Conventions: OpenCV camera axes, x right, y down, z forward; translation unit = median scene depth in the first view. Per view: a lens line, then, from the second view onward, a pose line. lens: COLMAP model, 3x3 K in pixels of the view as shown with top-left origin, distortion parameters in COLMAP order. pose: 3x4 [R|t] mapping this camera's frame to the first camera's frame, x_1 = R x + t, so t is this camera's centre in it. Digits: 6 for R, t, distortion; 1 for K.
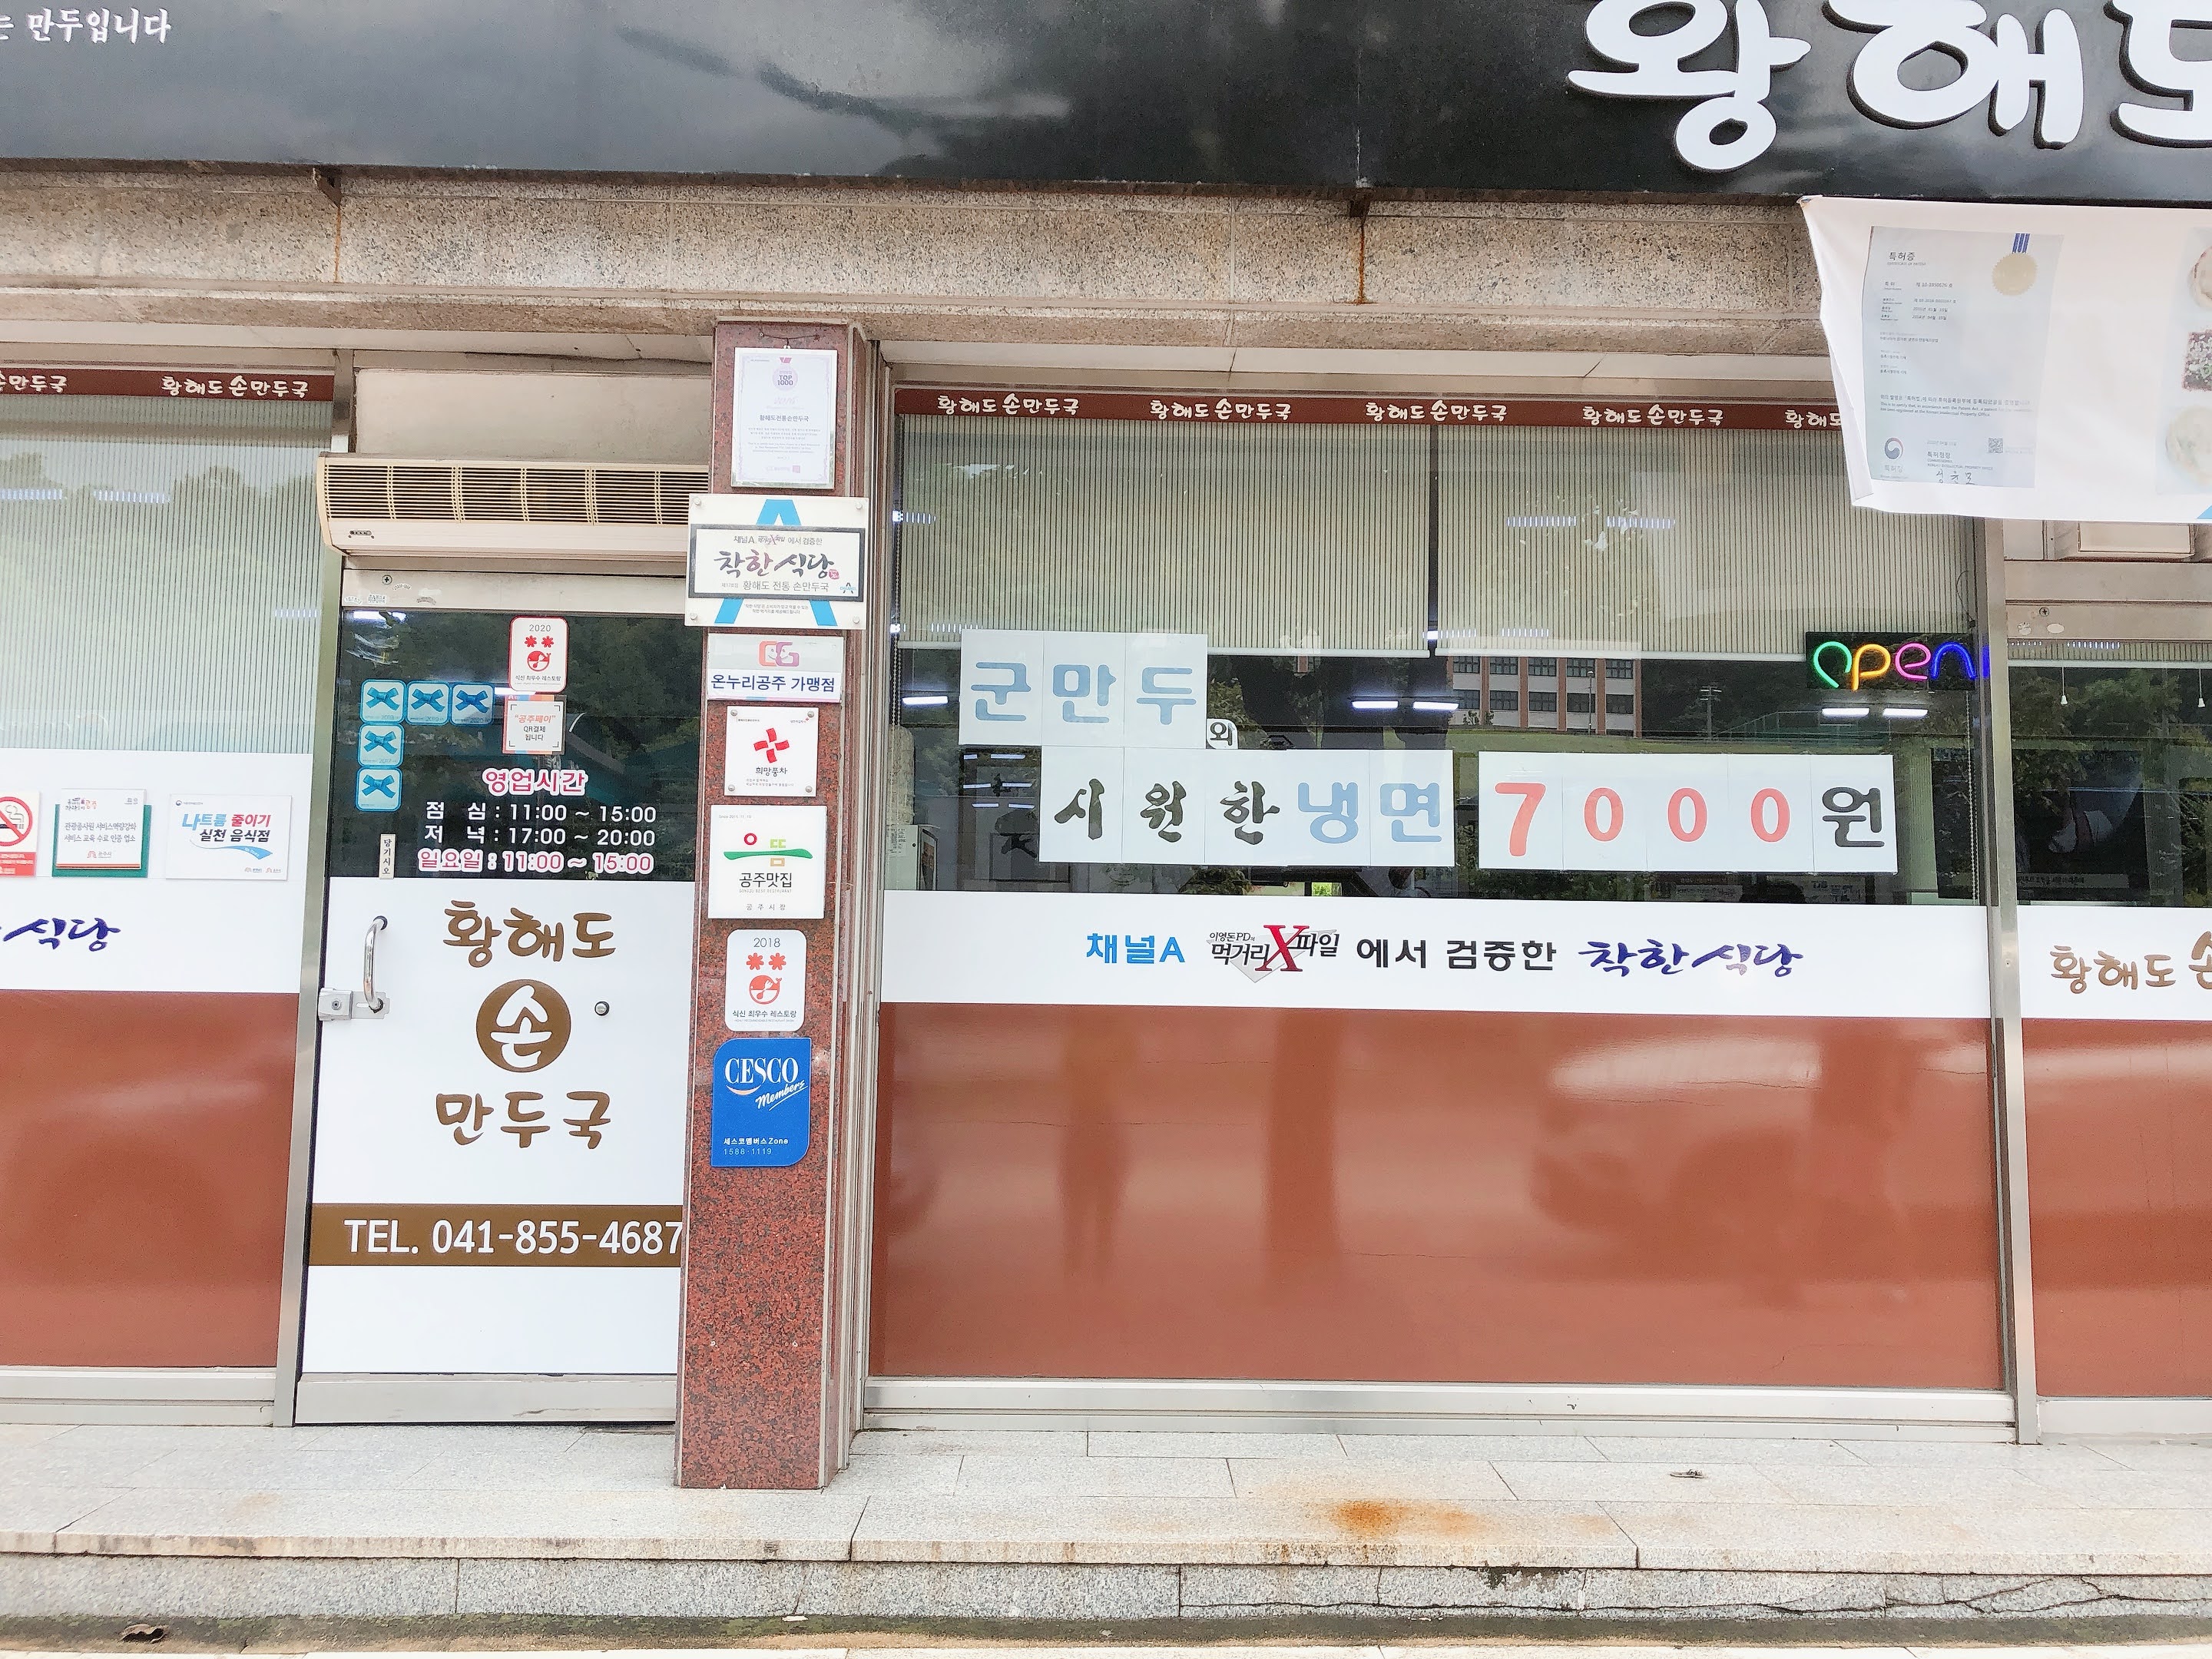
lens RADIAL K [[1814.0, 0, 1166.1], [0, 1814.0, 828.2], [0, 0, 1]] dist [0.013320, 0.003283]
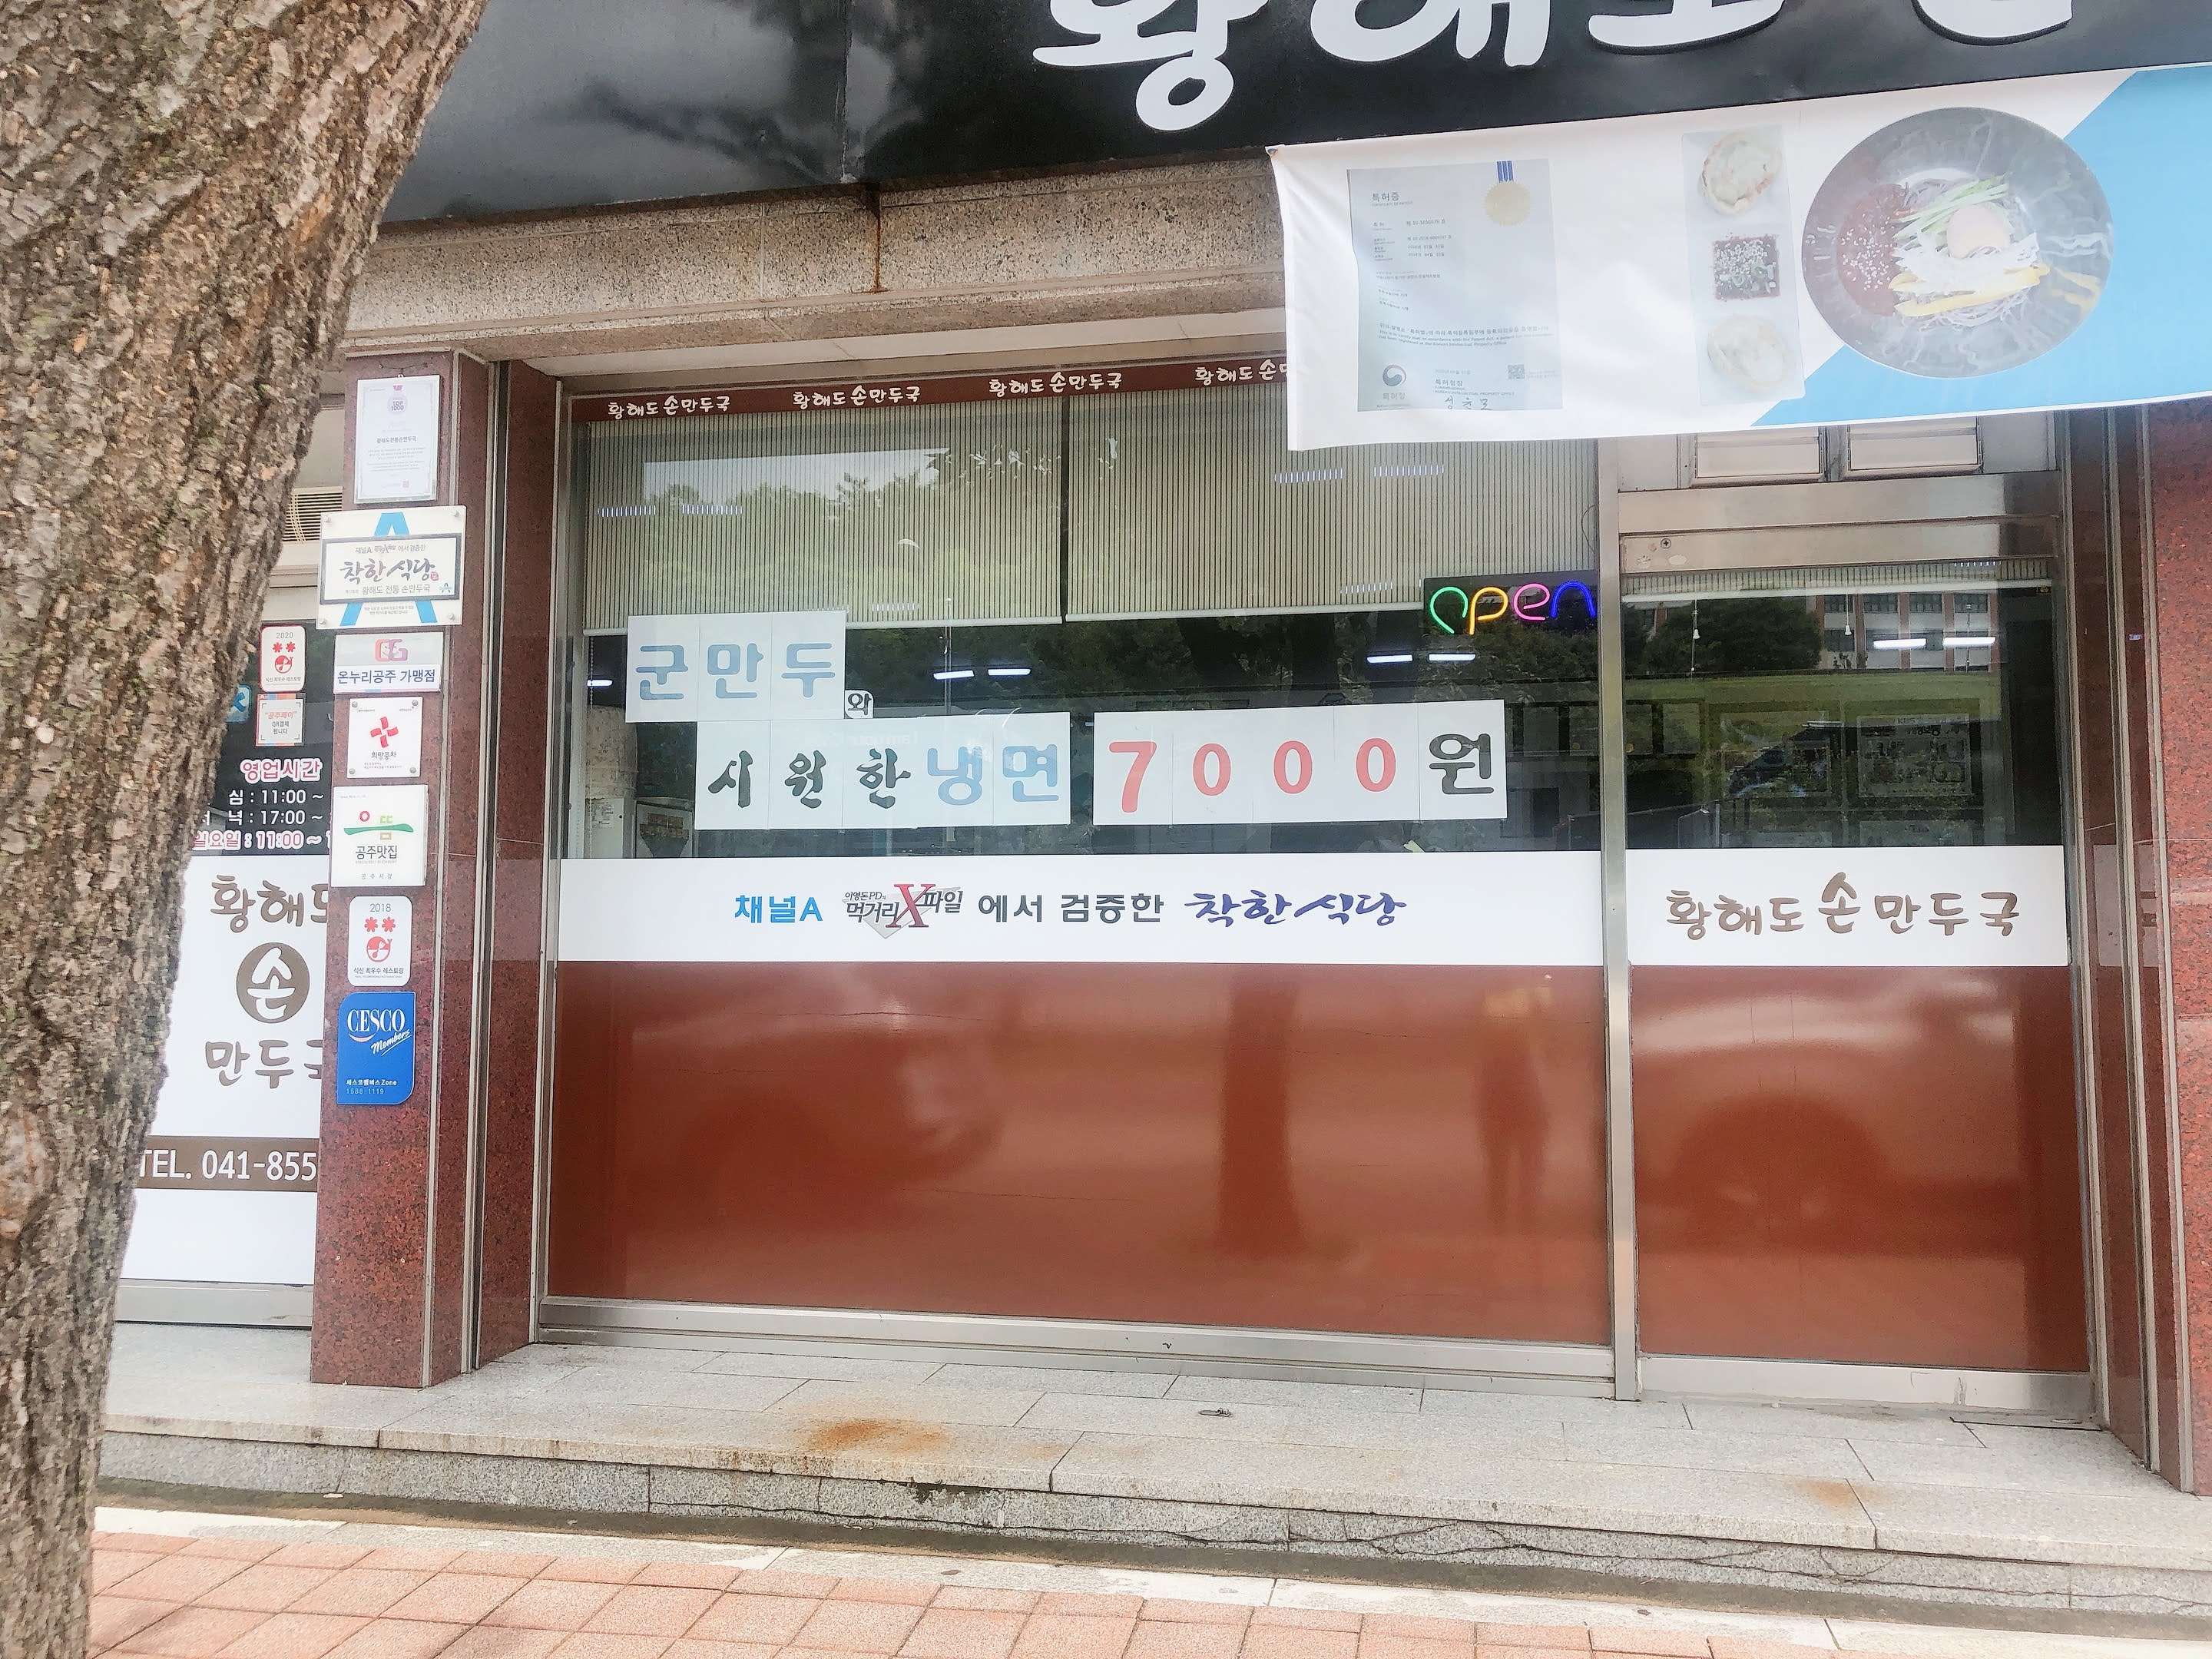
lens RADIAL K [[1814.0, 0, 1166.1], [0, 1814.0, 828.2], [0, 0, 1]] dist [0.013320, 0.003283]
pose [[0.975587, -0.024598, -0.218232, 0.458095], [0.029052, 0.999429, 0.017225, 0.007628], [0.217684, -0.023144, 0.975745, 0.002477]]
